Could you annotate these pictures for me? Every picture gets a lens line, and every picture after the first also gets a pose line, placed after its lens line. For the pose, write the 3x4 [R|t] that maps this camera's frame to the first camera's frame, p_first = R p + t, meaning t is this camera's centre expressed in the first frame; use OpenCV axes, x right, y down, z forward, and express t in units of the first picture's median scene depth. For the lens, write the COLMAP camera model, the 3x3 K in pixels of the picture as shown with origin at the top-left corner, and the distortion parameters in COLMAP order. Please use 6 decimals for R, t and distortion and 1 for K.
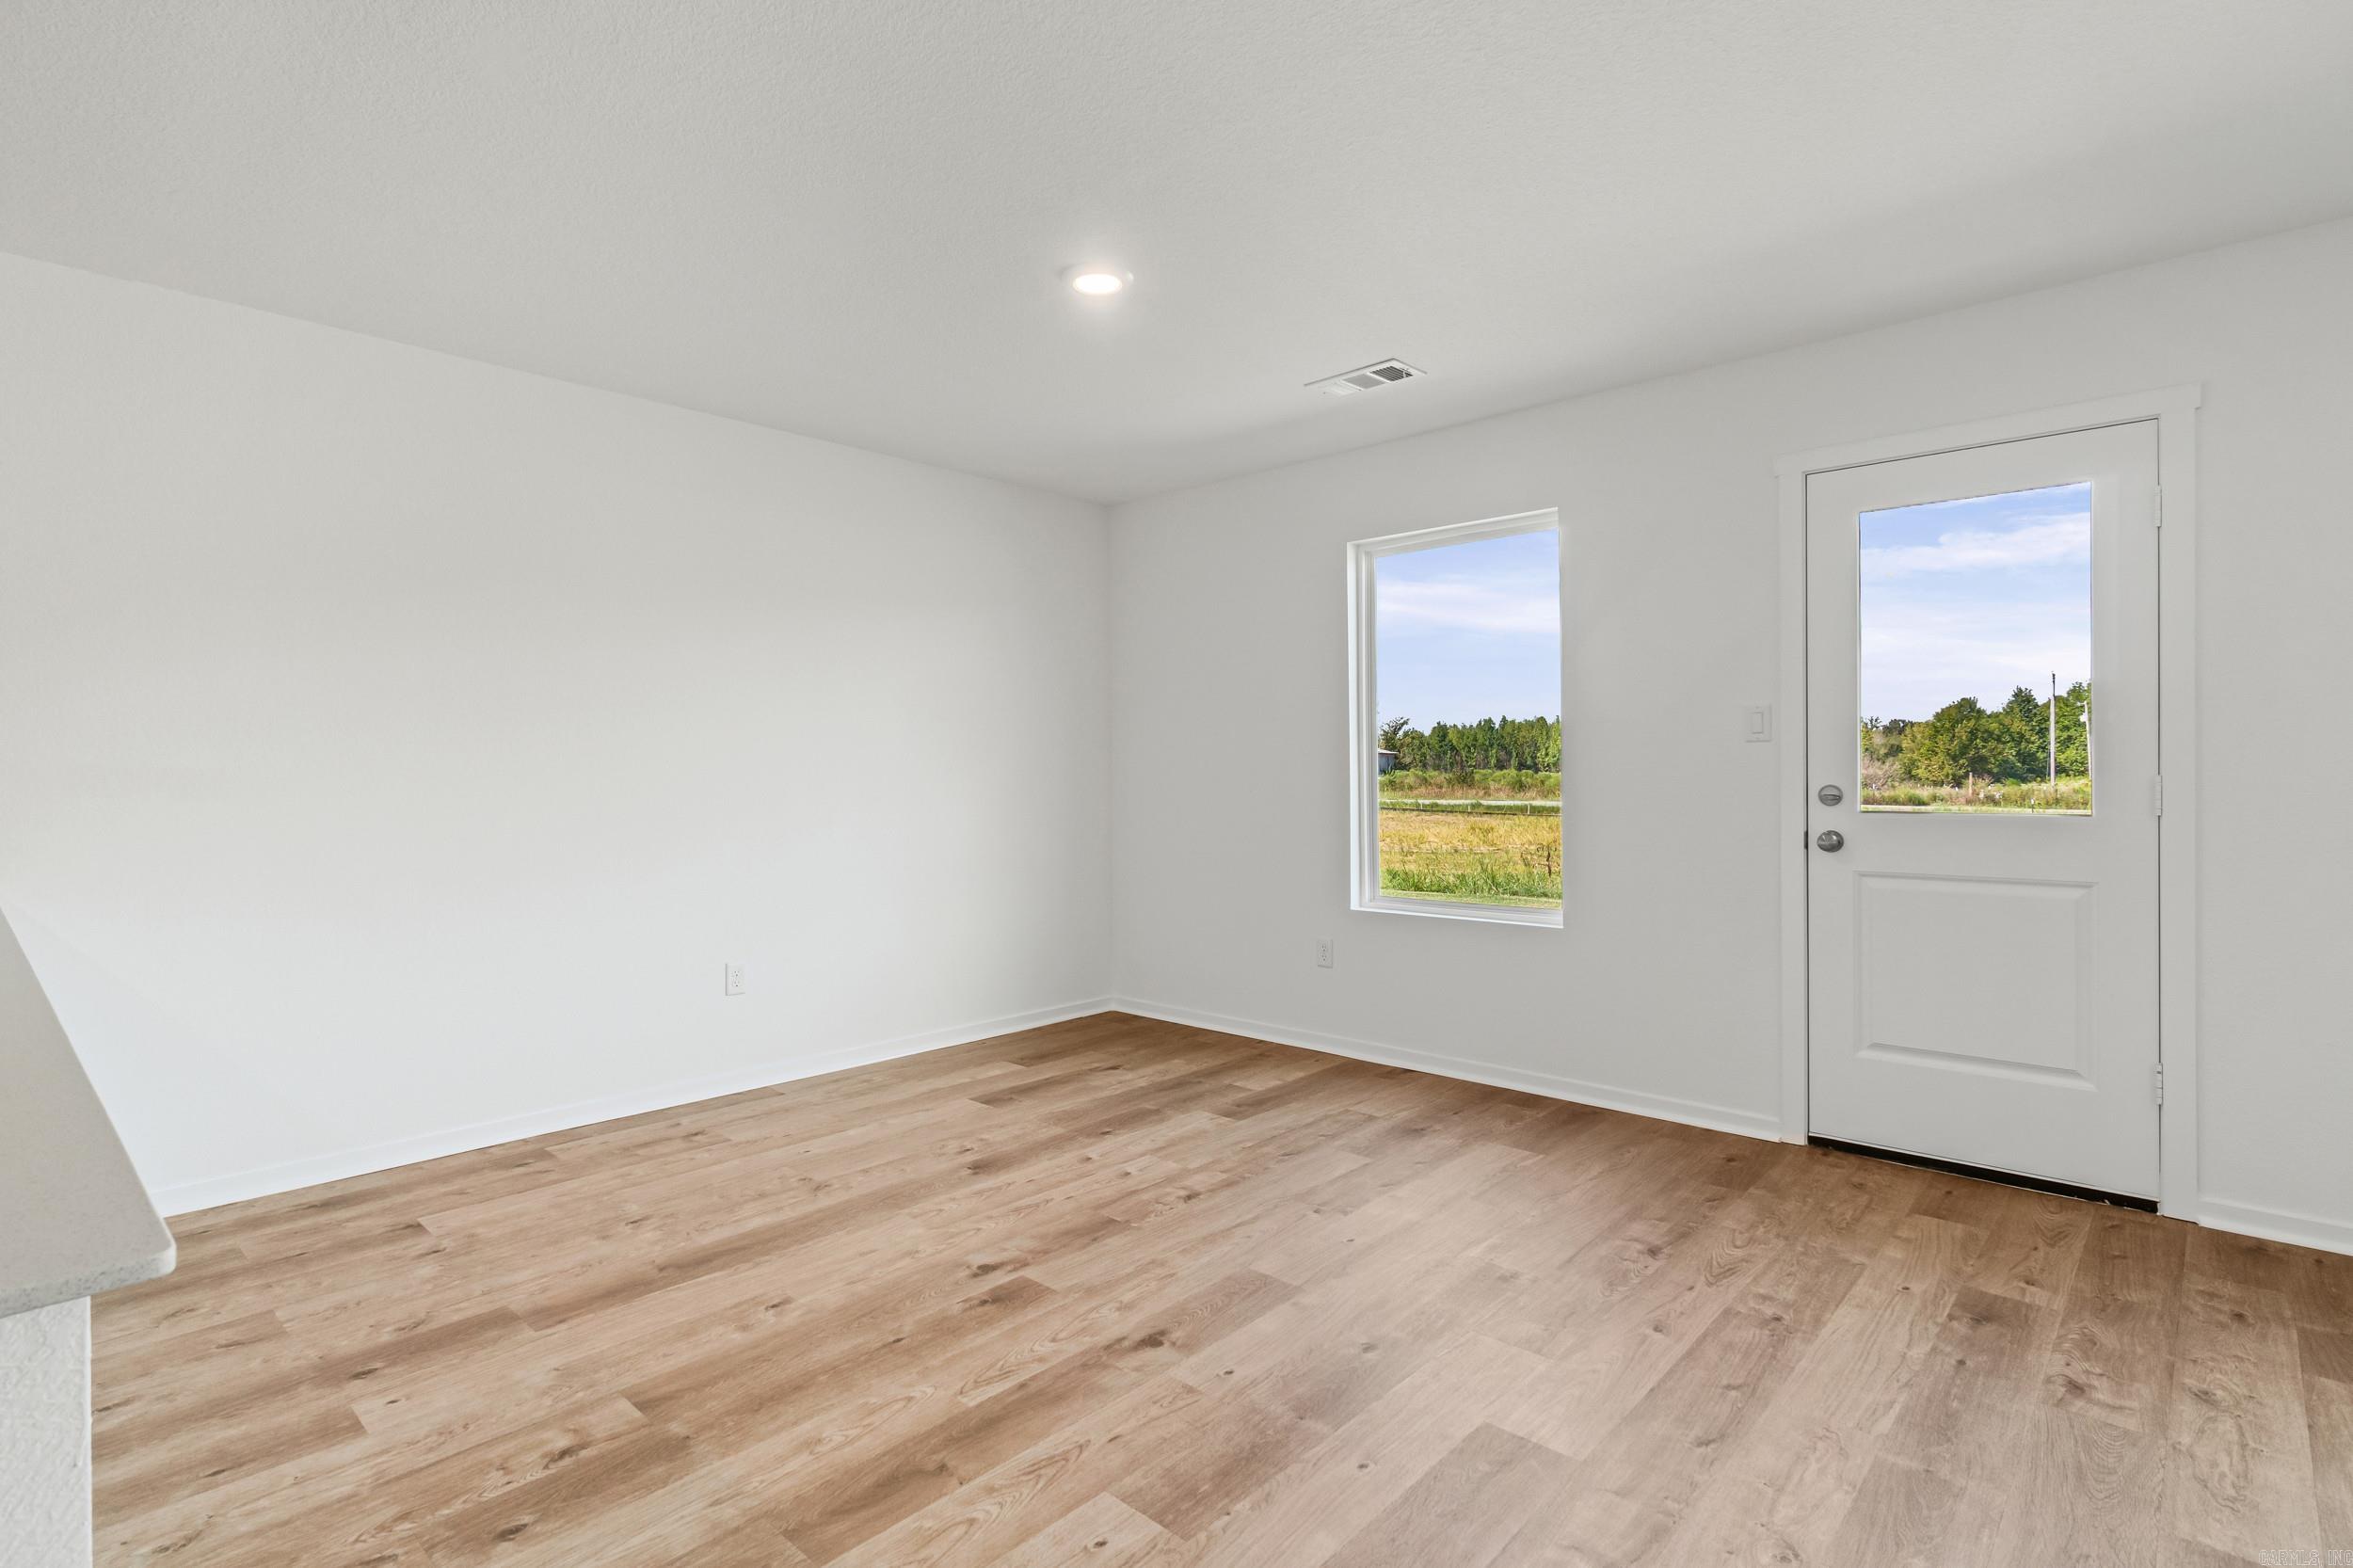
lens RADIAL K [[1143.6, 0, 1144.2], [0, 1143.6, 777.7], [0, 0, 1]] dist [0.001349, 0.001280]
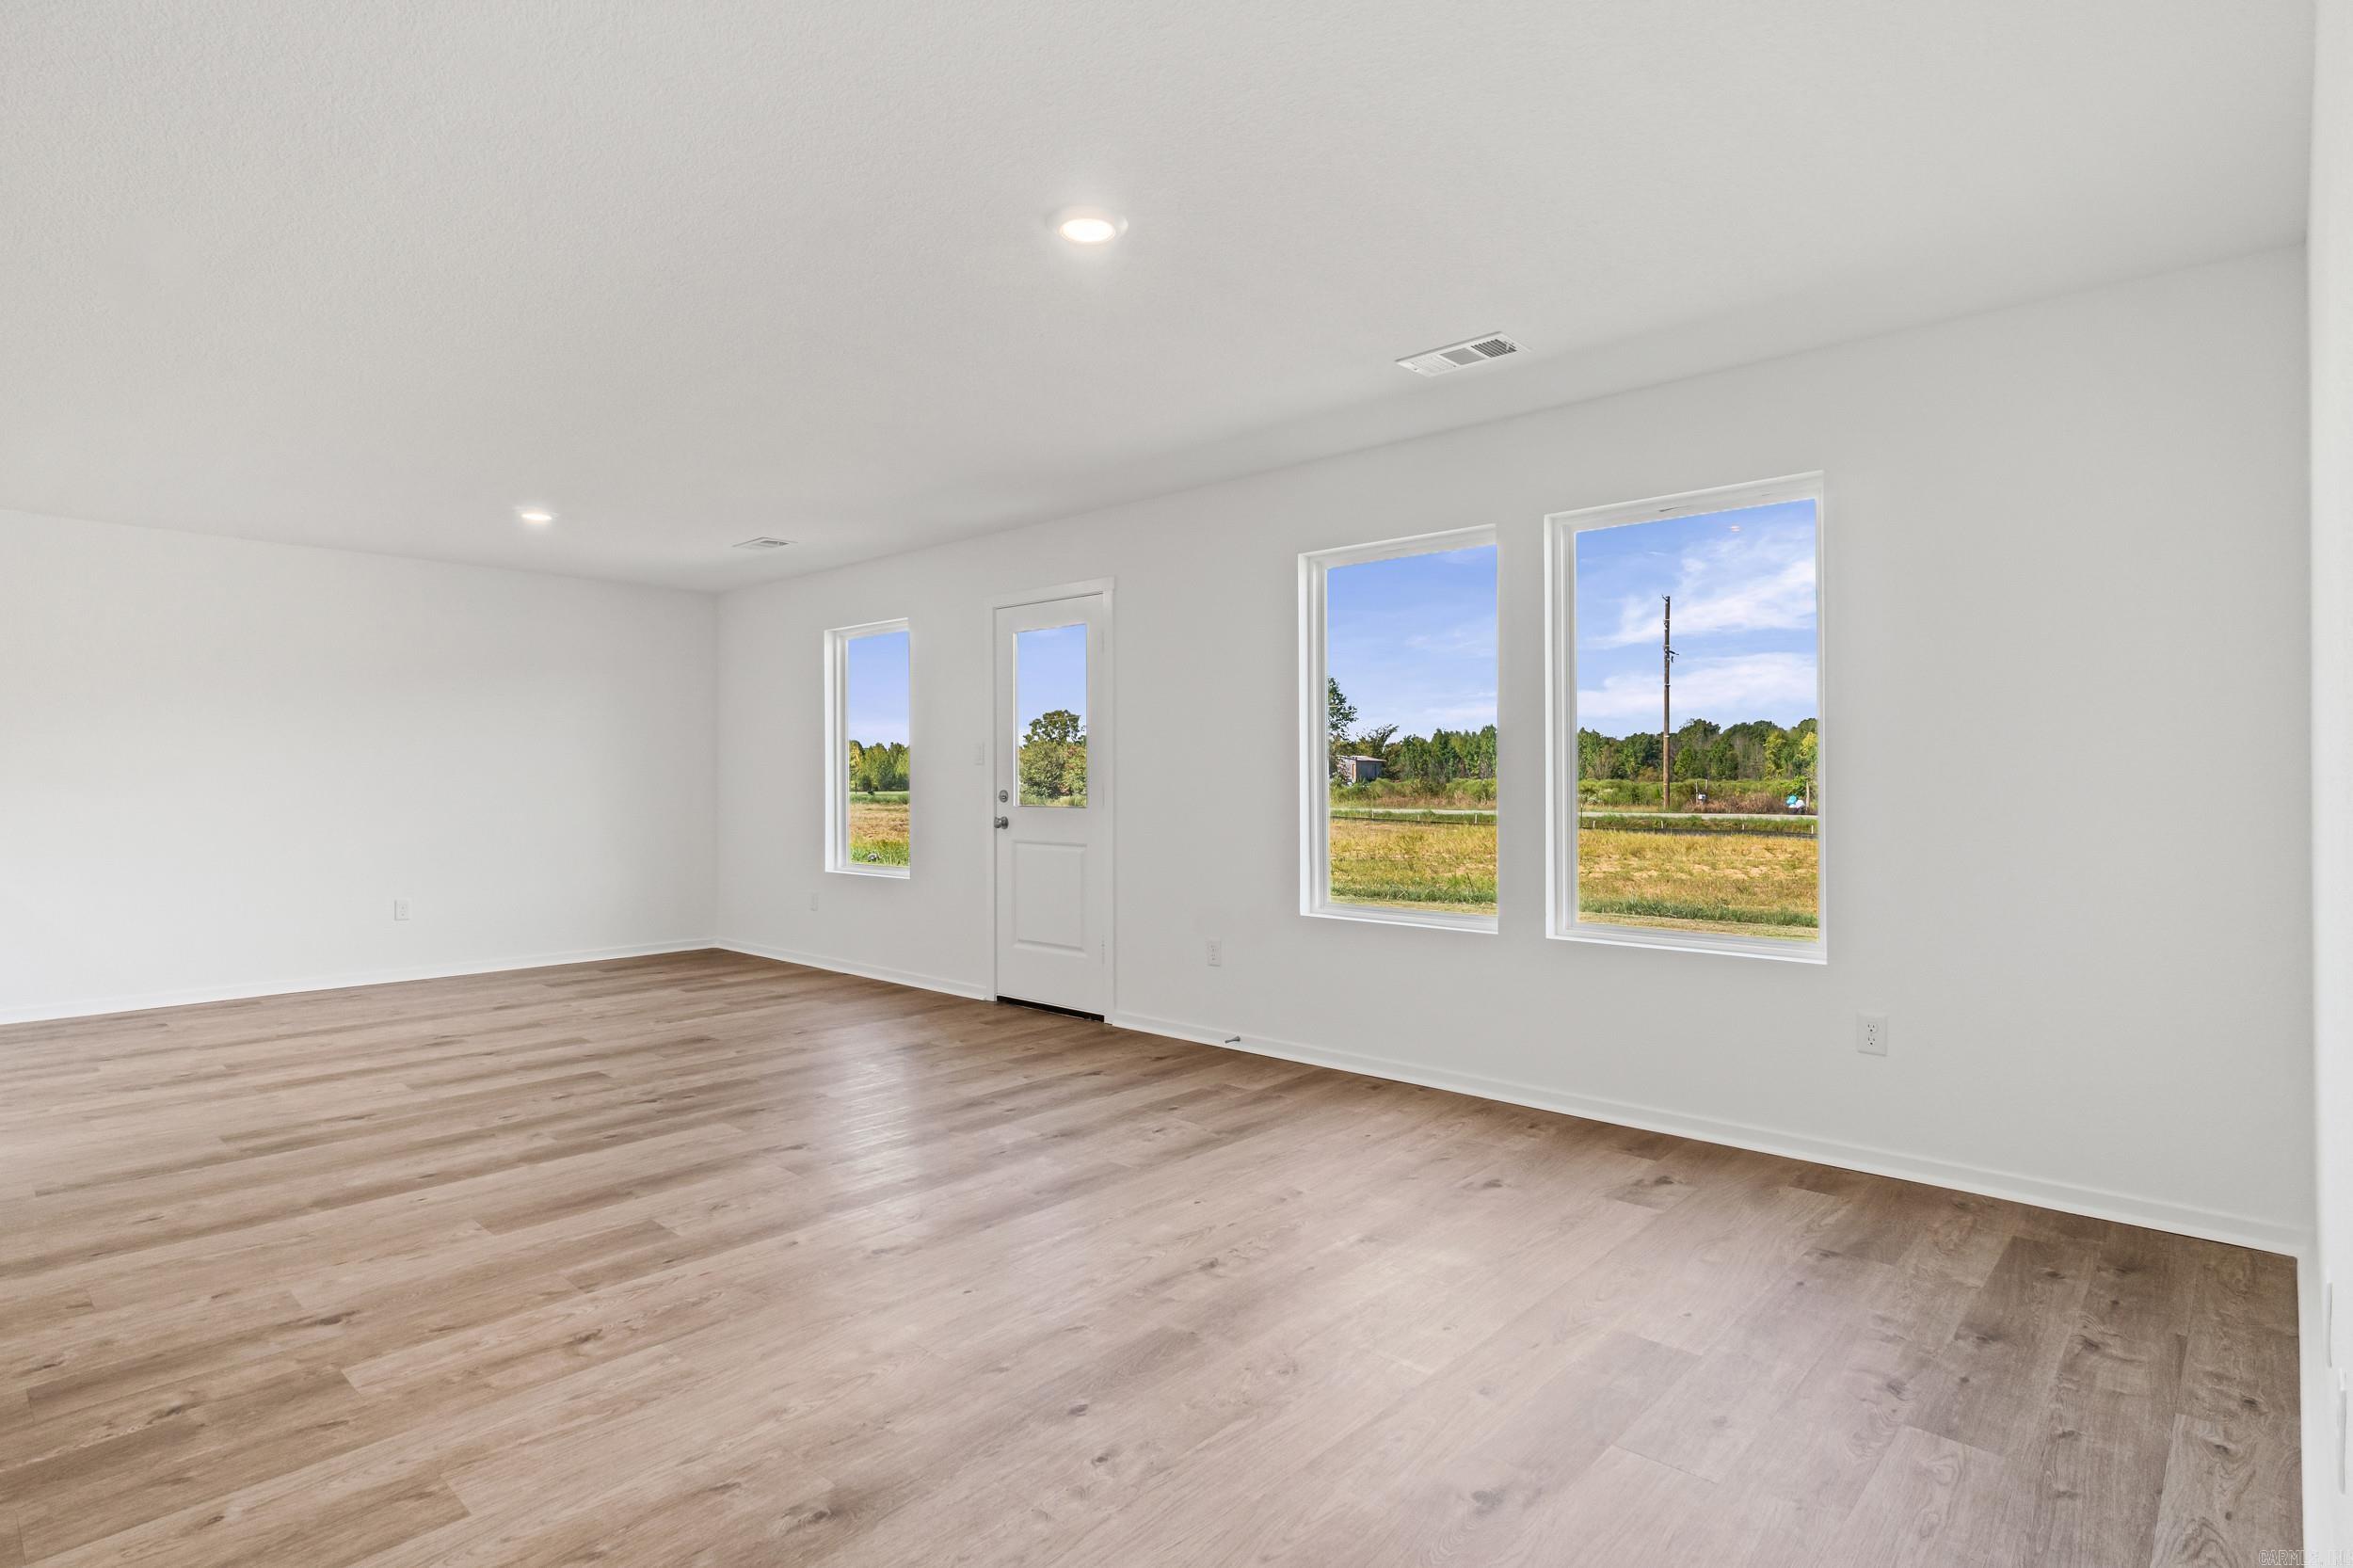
lens RADIAL K [[1197.6, 0, 1153.9], [0, 1197.6, 825.8], [0, 0, 1]] dist [-0.011006, 0.004818]
pose [[0.999993, 0.003173, -0.001871, 0.973262], [-0.003108, 0.999437, 0.033410, -0.000400], [0.001976, -0.033404, 0.999440, -0.929319]]
